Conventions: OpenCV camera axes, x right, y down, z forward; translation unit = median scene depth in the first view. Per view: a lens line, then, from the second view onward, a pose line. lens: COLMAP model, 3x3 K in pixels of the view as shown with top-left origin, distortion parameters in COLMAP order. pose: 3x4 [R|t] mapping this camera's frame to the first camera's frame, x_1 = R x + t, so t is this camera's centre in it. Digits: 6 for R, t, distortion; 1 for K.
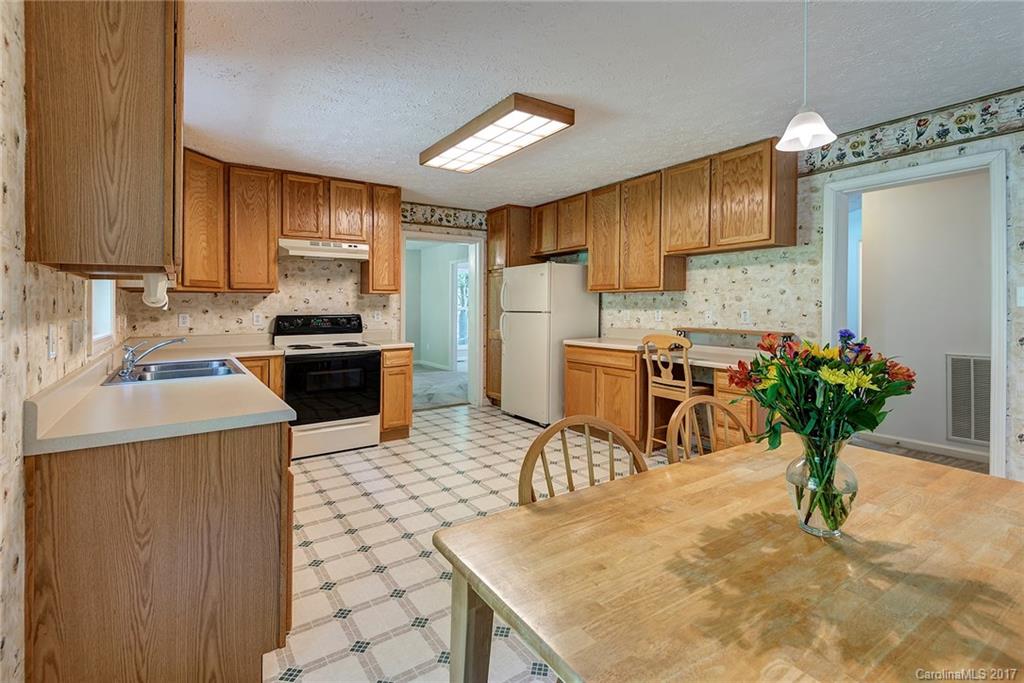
lens RADIAL K [[479.8, 0, 514.8], [0, 479.8, 307.1], [0, 0, 1]] dist [0.017071, -0.006258]
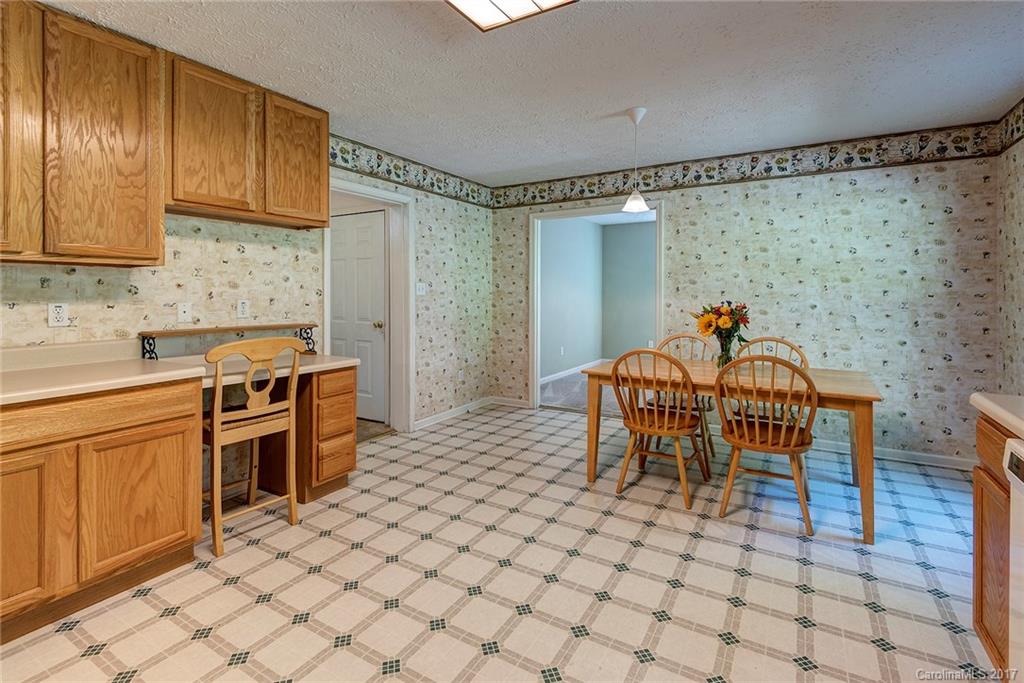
lens RADIAL K [[479.8, 0, 524.0], [0, 479.8, 295.9], [0, 0, 1]] dist [0.017071, -0.006258]
pose [[-0.407660, 0.005391, 0.913118, -0.394250], [0.007176, 0.999971, -0.002700, 0.004587], [-0.913106, 0.005452, -0.407686, 0.885397]]
